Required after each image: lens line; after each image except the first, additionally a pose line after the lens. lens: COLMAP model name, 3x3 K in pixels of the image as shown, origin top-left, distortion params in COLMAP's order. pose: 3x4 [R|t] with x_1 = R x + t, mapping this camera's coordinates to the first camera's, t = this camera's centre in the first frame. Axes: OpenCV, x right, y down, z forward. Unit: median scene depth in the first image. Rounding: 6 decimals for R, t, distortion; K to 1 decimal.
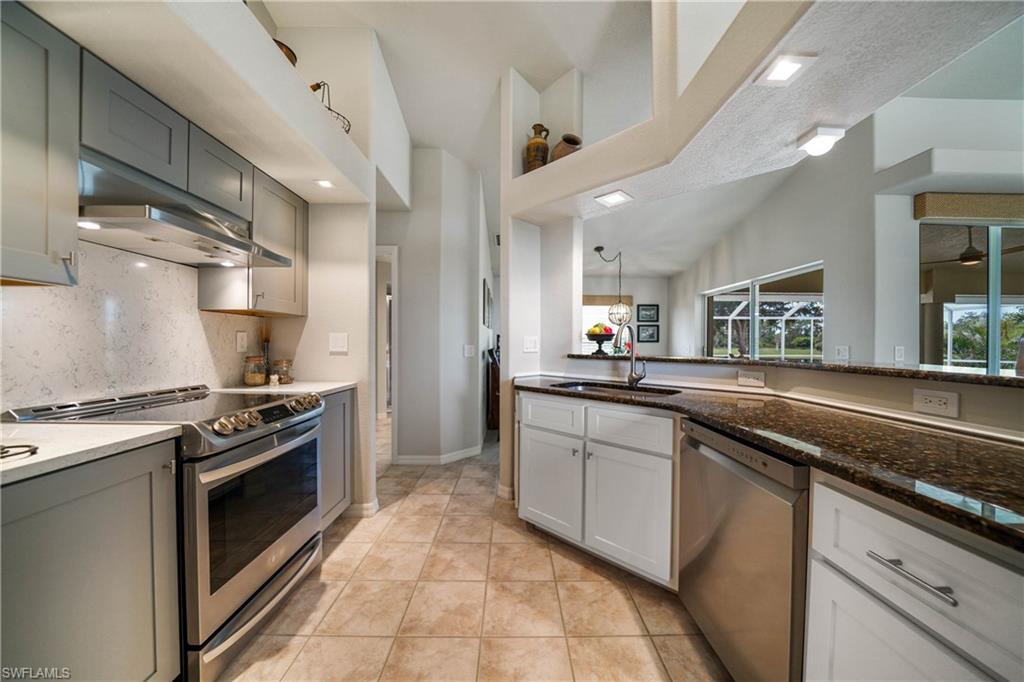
lens RADIAL K [[356.9, 0, 516.3], [0, 356.9, 345.1], [0, 0, 1]] dist [-0.015829, 0.000077]
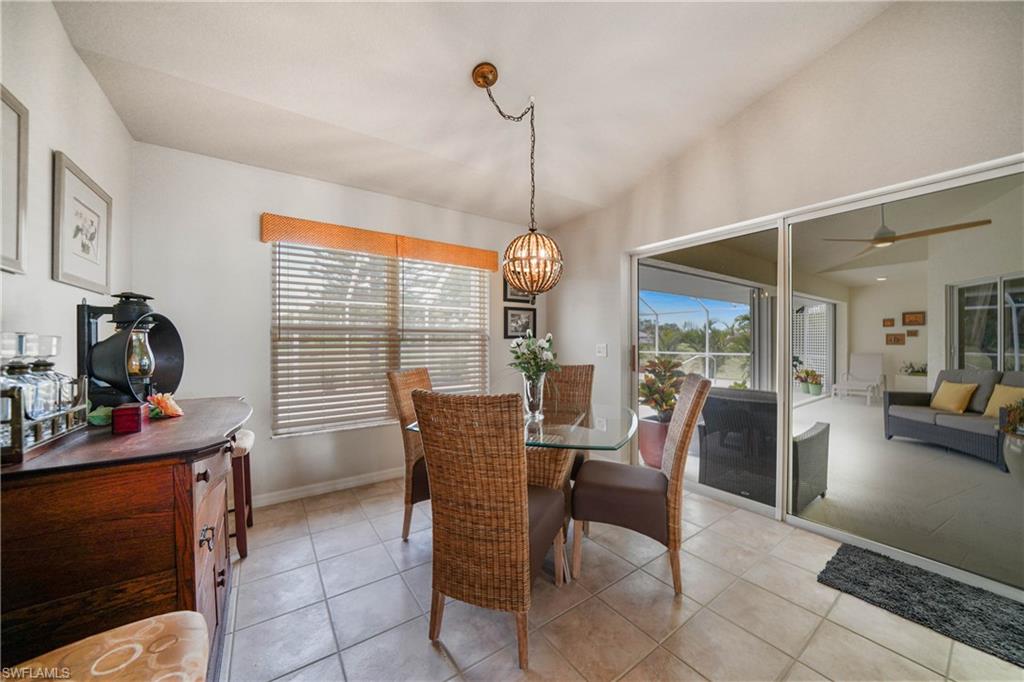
lens RADIAL K [[356.9, 0, 507.0], [0, 356.9, 339.8], [0, 0, 1]] dist [-0.015829, 0.000077]
pose [[0.831604, -0.003651, 0.555356, 0.044800], [0.007707, 0.999958, -0.004966, -0.004244], [-0.555315, 0.008410, 0.831598, 0.552559]]
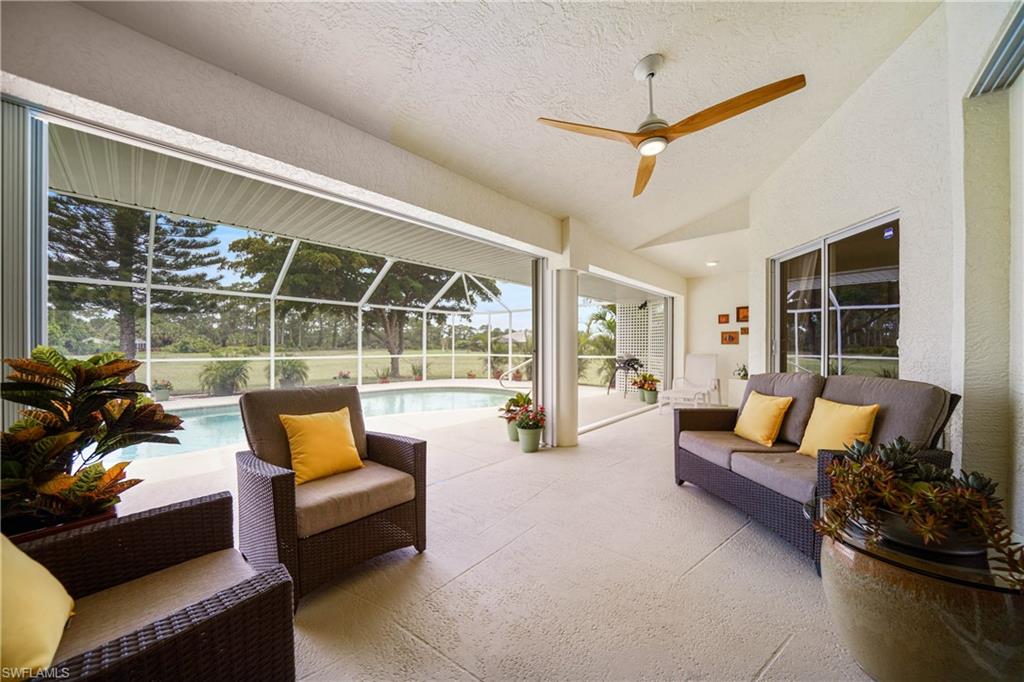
lens RADIAL K [[356.9, 0, 510.5], [0, 356.9, 349.3], [0, 0, 1]] dist [-0.015829, 0.000077]
pose [[0.686613, -0.009485, 0.726961, 0.578012], [0.006494, 0.999955, 0.006913, 0.019855], [-0.726994, -0.000025, 0.686644, 0.559739]]
